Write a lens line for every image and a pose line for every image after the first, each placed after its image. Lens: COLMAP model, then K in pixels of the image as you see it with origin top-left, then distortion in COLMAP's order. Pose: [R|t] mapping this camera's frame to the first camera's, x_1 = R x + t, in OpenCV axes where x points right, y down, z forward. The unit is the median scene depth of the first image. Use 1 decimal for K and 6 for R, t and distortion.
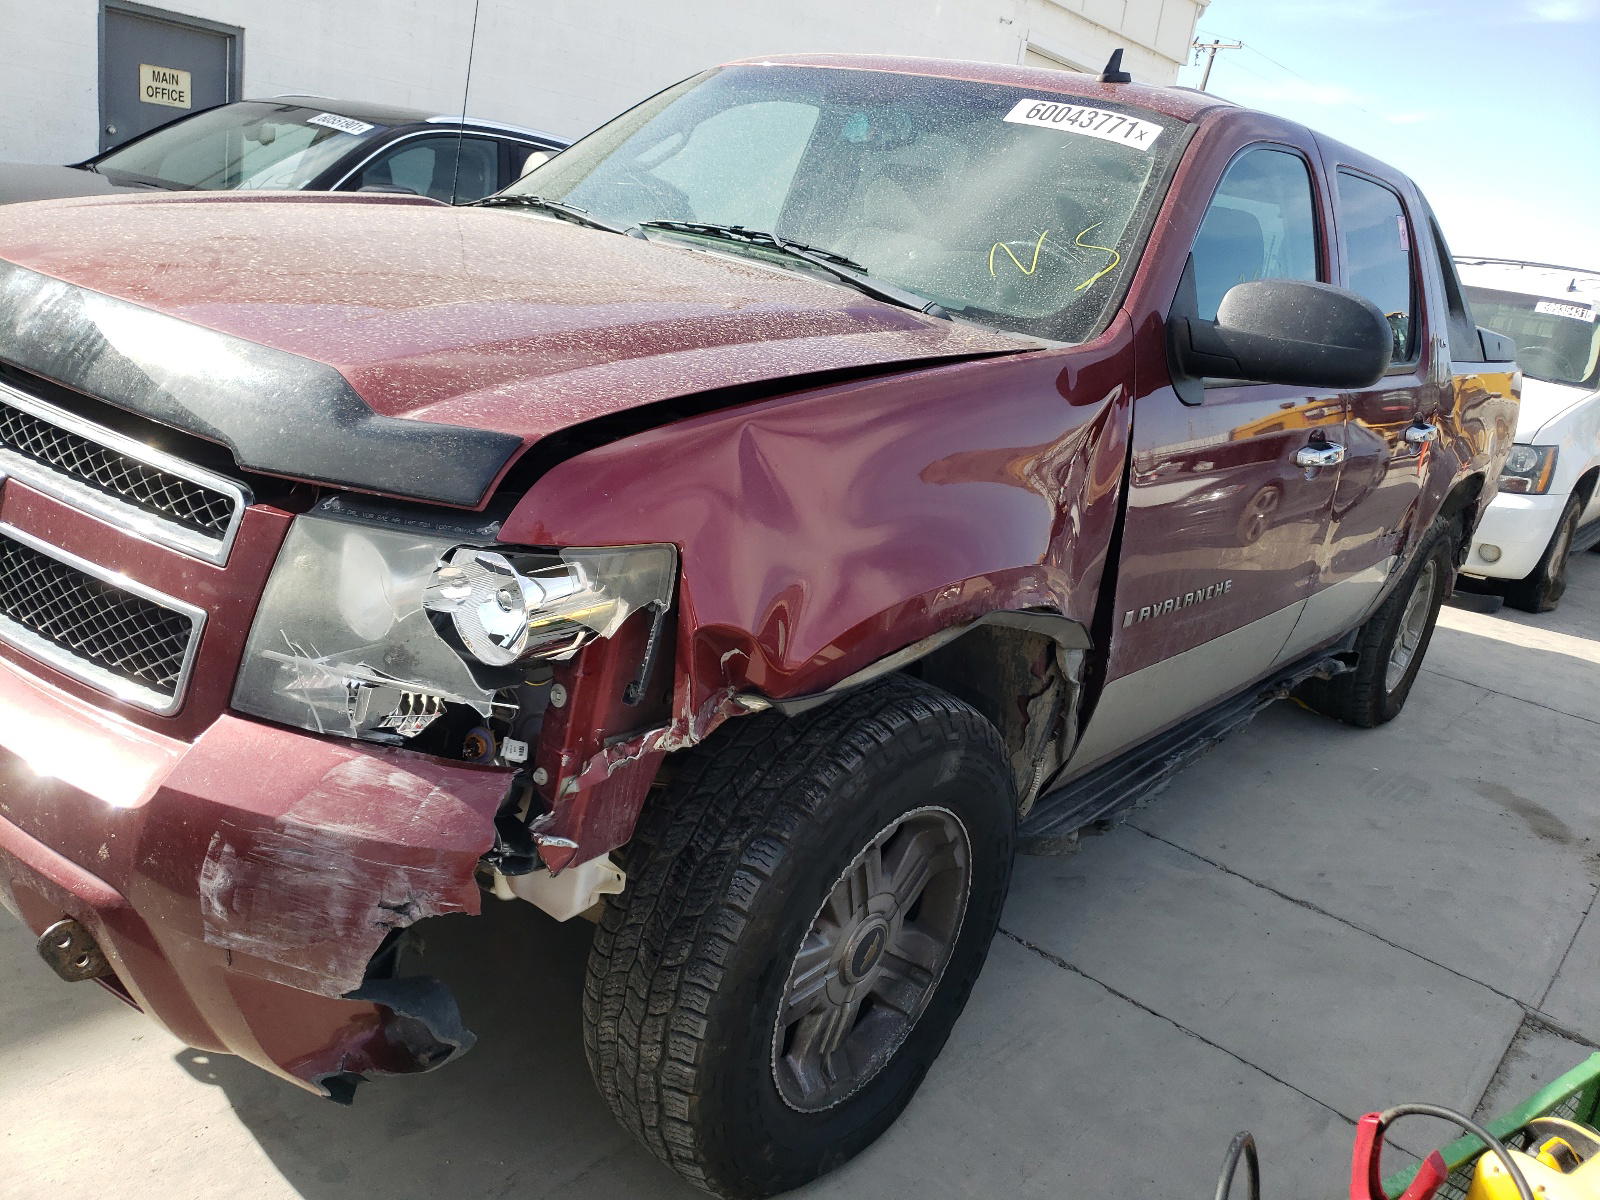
lens RADIAL K [[1231.4, 0, 800.0], [0, 1231.4, 600.0], [0, 0, 1]] dist [0.004607, 0.006034]
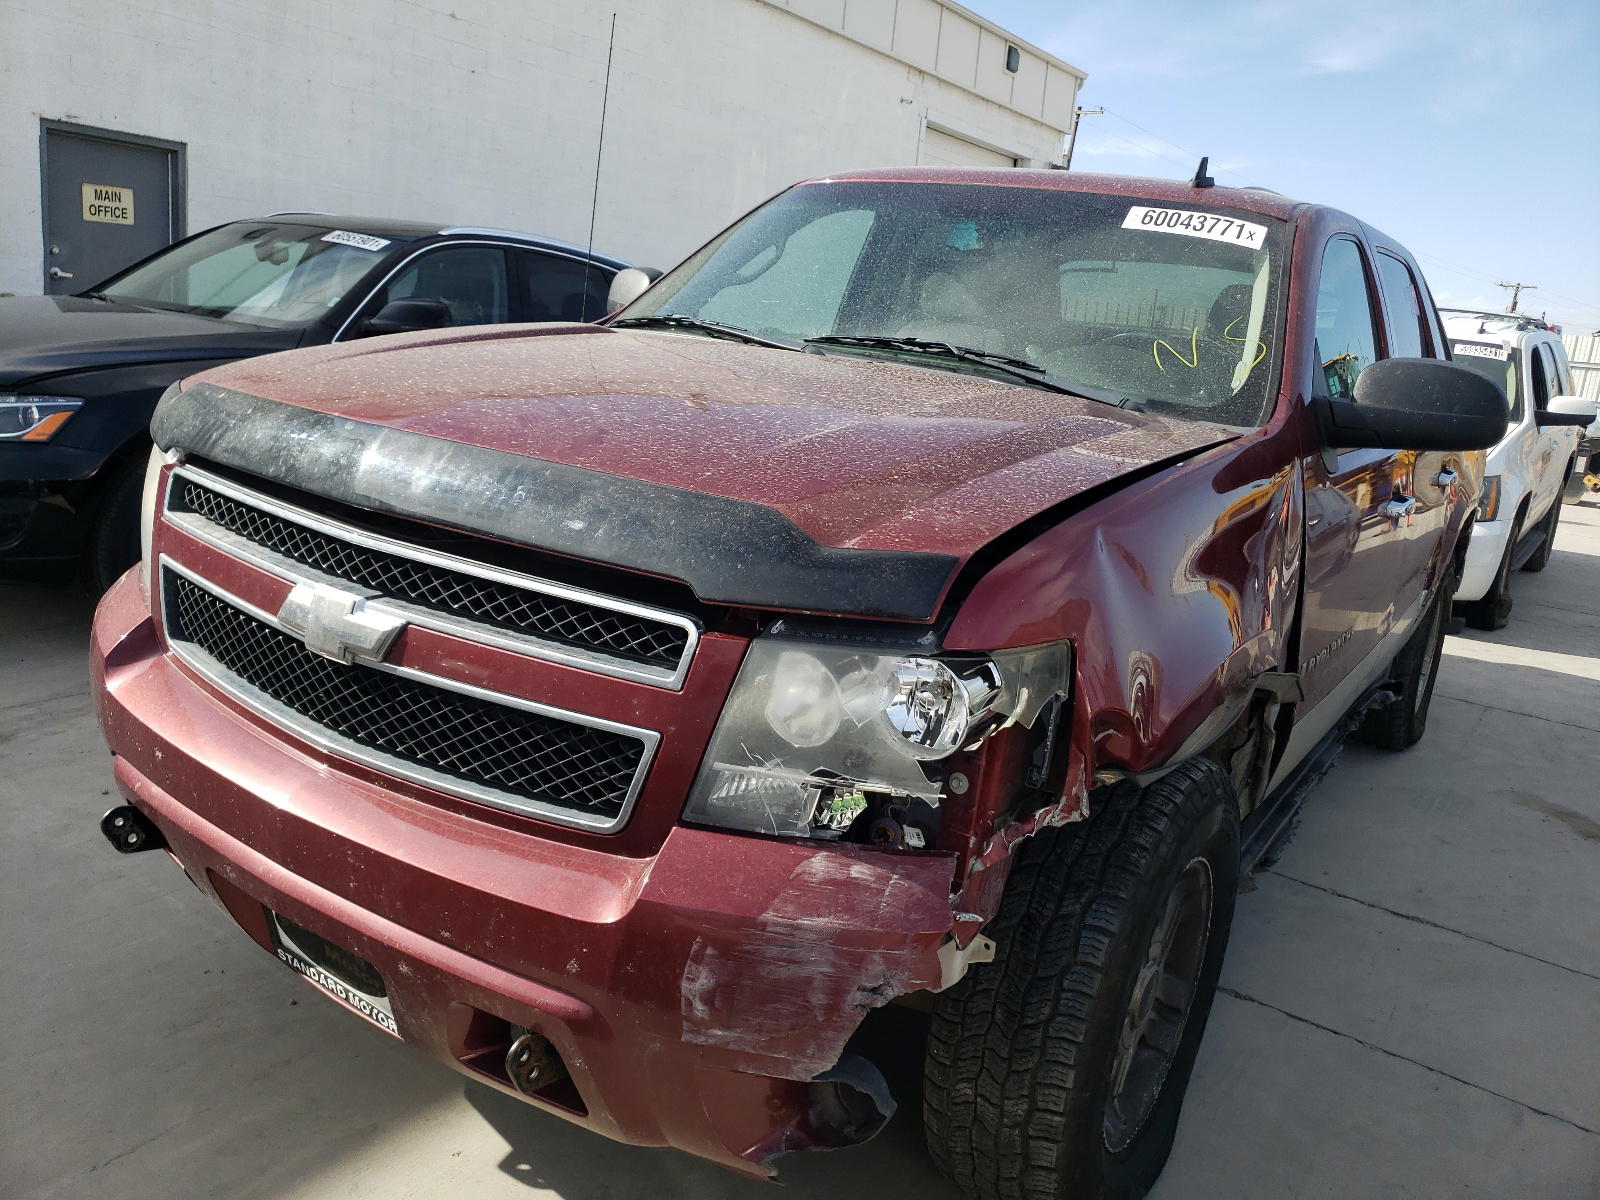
lens RADIAL K [[1232.5, 0, 799.9], [0, 1232.5, 609.1], [0, 0, 1]] dist [0.011523, -0.005812]
pose [[0.993389, -0.074138, 0.087647, -0.369824], [0.078053, 0.996059, -0.042113, -0.038485], [-0.084179, 0.048676, 0.995261, -0.087240]]
